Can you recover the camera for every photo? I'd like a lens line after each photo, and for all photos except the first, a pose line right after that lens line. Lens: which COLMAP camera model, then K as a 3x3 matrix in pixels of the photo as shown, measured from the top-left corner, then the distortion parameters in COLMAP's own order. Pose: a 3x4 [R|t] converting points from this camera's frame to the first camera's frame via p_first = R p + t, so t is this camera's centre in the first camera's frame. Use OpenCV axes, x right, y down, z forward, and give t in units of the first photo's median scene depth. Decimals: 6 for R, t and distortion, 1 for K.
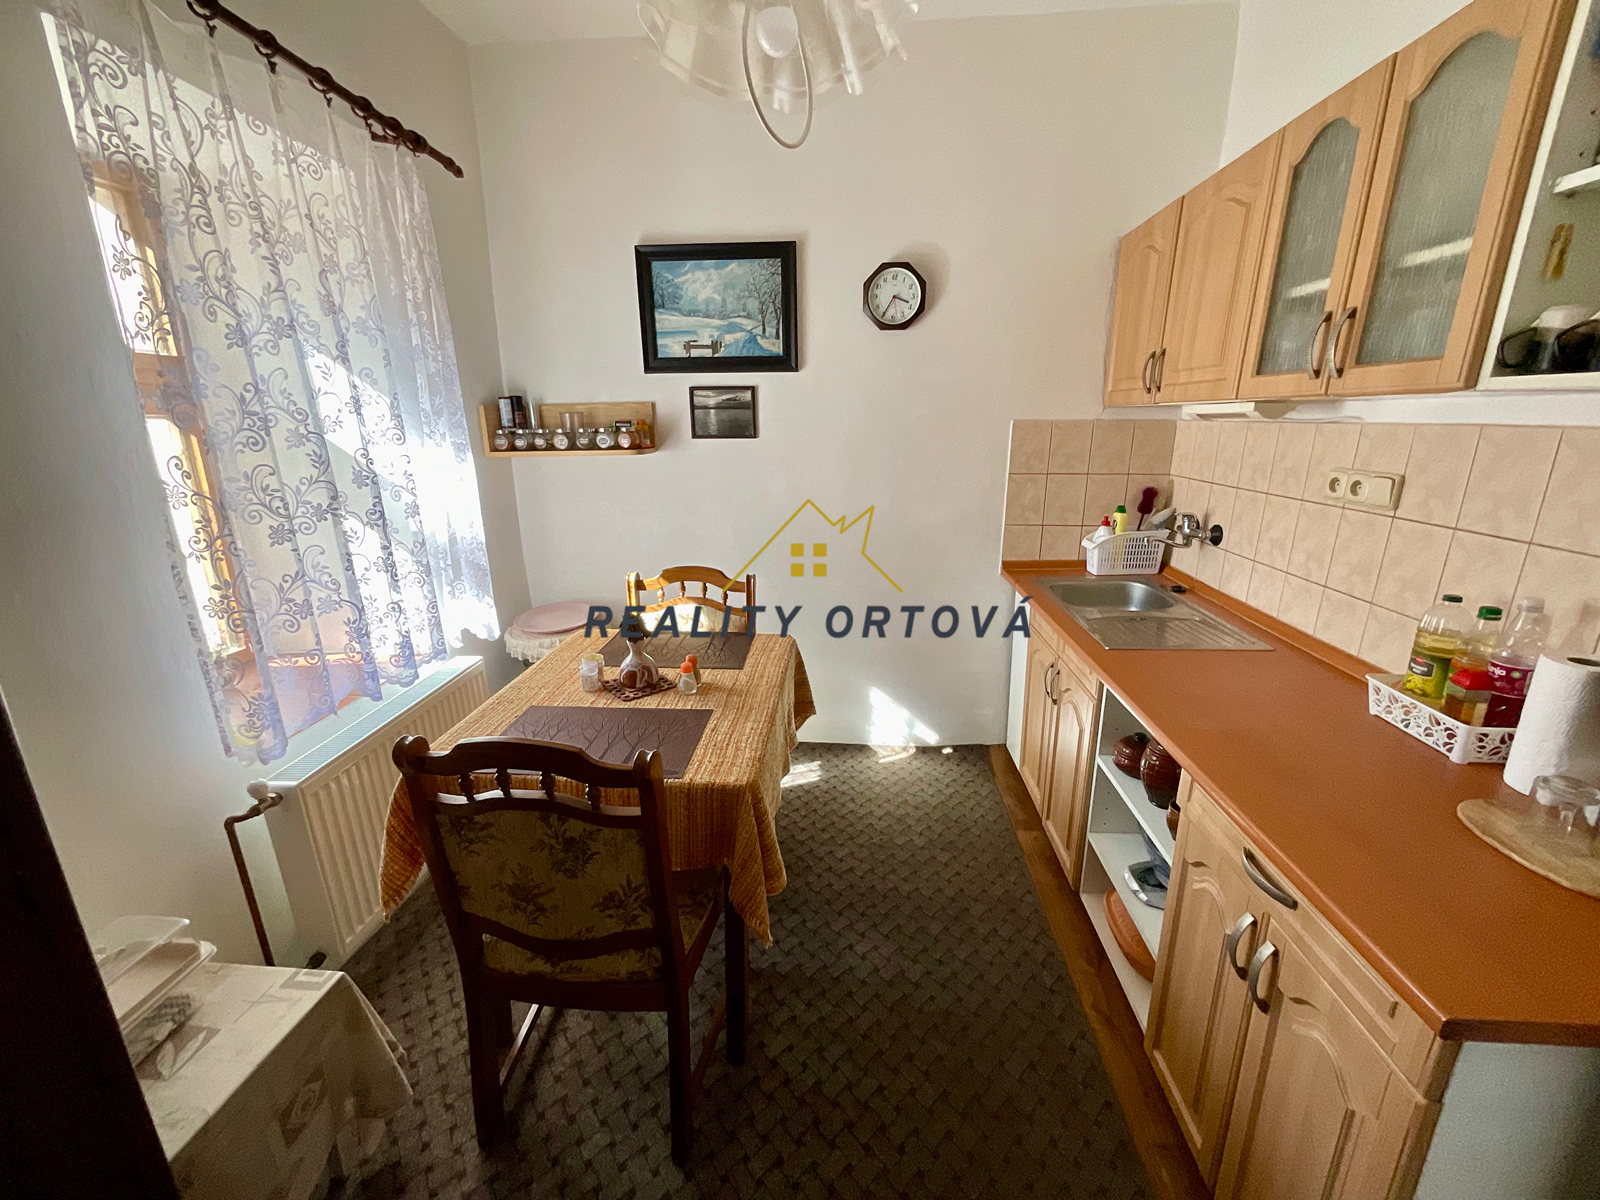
lens RADIAL K [[650.9, 0, 805.3], [0, 650.9, 602.0], [0, 0, 1]] dist [-0.004721, -0.001159]
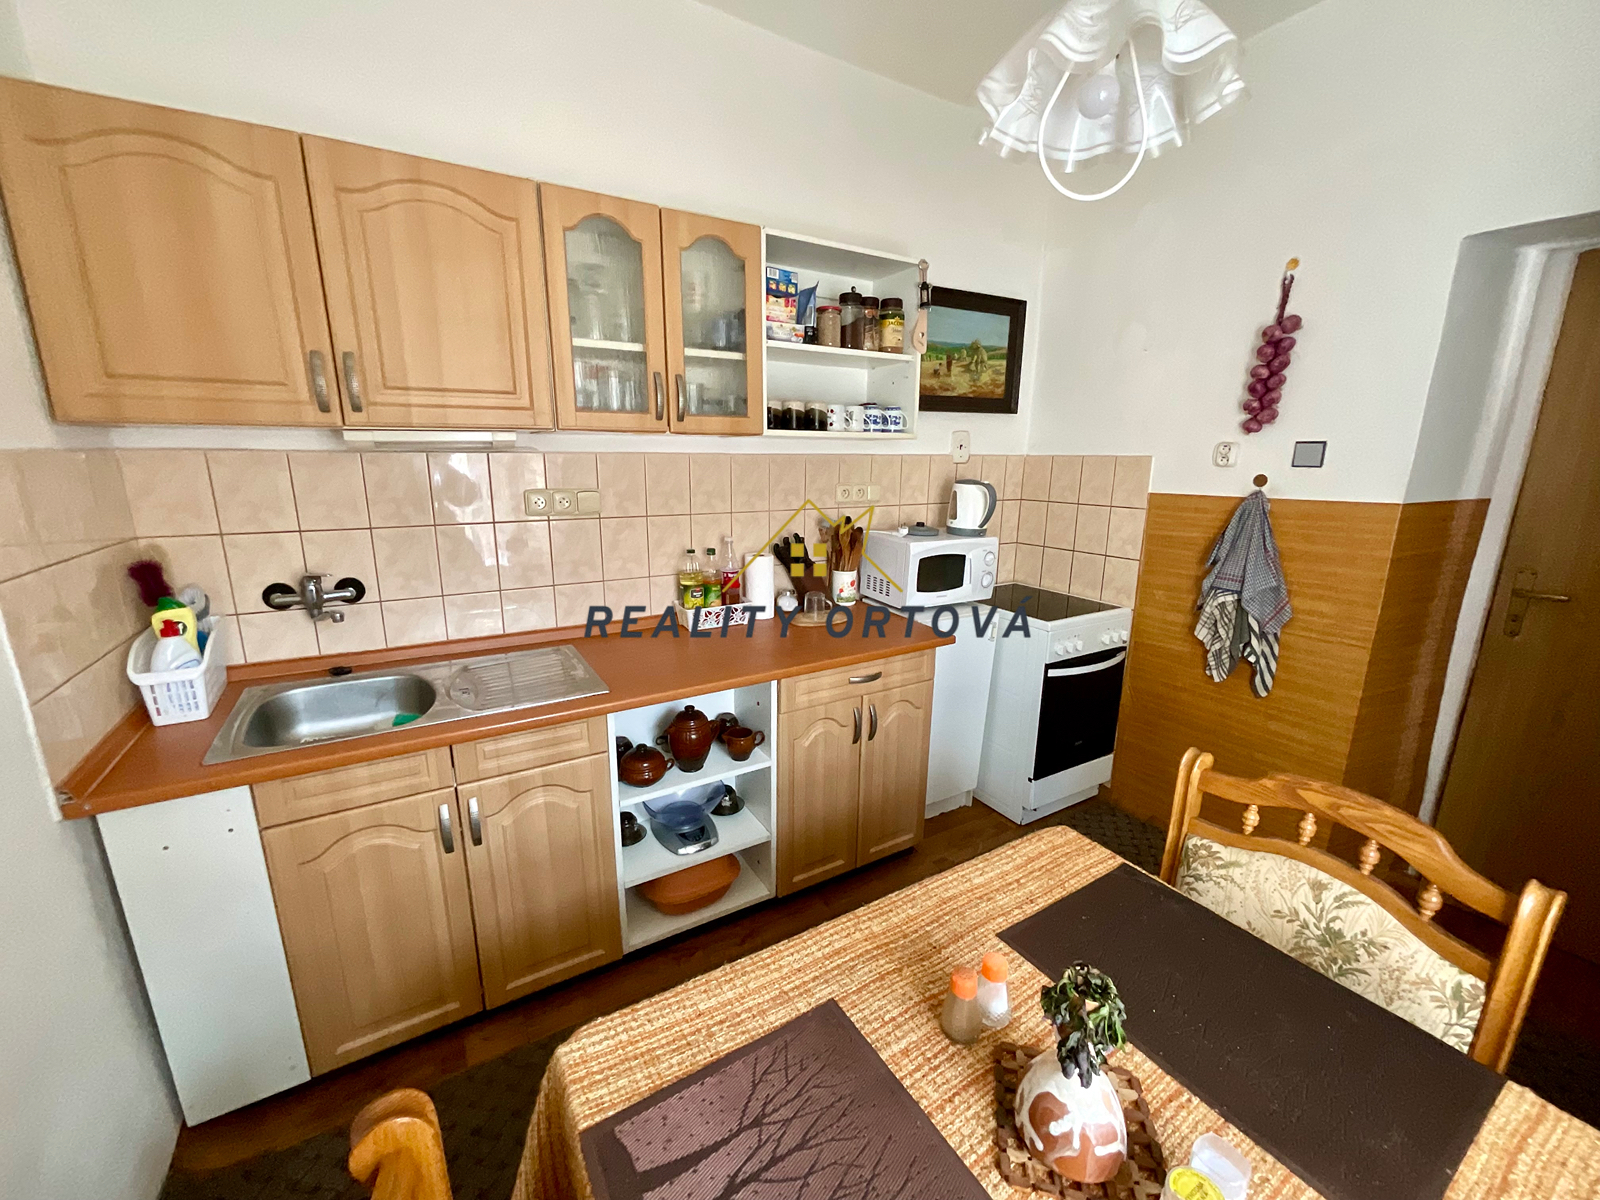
lens RADIAL K [[650.9, 0, 801.3], [0, 650.9, 599.0], [0, 0, 1]] dist [-0.004721, -0.001159]
pose [[-0.574629, -0.200040, 0.793590, -0.573993], [0.209244, 0.901531, 0.378760, -0.487158], [-0.791213, 0.383701, -0.476189, 1.639730]]
